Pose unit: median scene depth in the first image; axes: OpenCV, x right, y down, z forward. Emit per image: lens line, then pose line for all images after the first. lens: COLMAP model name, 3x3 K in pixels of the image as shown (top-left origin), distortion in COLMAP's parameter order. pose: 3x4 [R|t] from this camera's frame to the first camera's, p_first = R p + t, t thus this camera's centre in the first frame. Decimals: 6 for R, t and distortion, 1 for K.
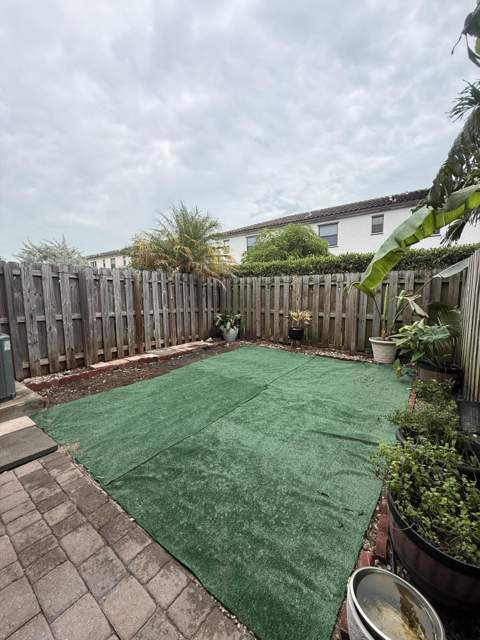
lens RADIAL K [[255.7, 0, 240.7], [0, 255.7, 320.3], [0, 0, 1]] dist [-0.001451, 0.000001]
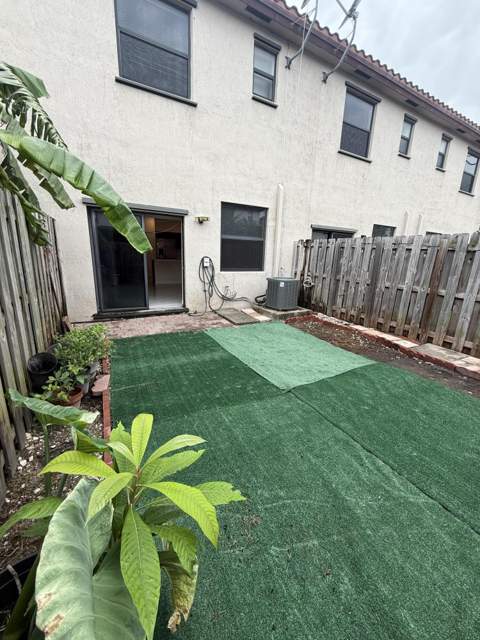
lens RADIAL K [[255.7, 0, 240.7], [0, 255.7, 320.3], [0, 0, 1]] dist [-0.001451, 0.000001]
pose [[-0.426780, 0.217577, -0.877792, 0.621046], [-0.132916, 0.944996, 0.298858, -0.113803], [0.894534, 0.244220, -0.374386, 0.907633]]
